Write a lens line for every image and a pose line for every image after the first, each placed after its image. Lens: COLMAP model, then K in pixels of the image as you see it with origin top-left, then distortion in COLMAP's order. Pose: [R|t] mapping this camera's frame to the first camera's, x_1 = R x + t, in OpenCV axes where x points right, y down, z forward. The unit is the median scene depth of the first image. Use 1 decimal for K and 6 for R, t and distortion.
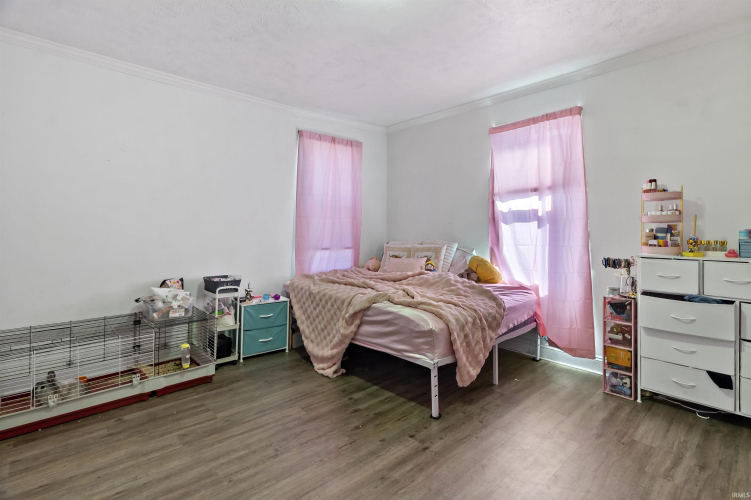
lens RADIAL K [[352.6, 0, 377.1], [0, 352.6, 232.2], [0, 0, 1]] dist [0.002176, 0.000341]
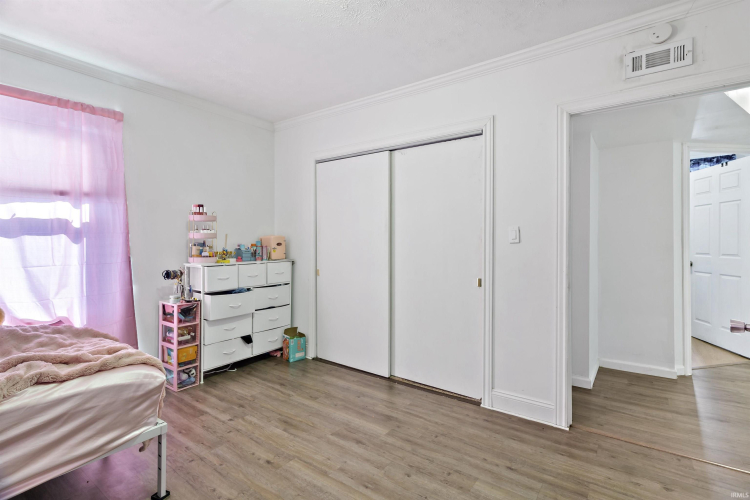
lens RADIAL K [[358.1, 0, 375.0], [0, 358.1, 250.0], [0, 0, 1]] dist [0.000247, -0.000033]
pose [[-0.188361, -0.021308, 0.981869, -0.586911], [0.011255, 0.999652, 0.023853, -0.009821], [-0.982035, 0.015544, -0.188056, 0.621805]]
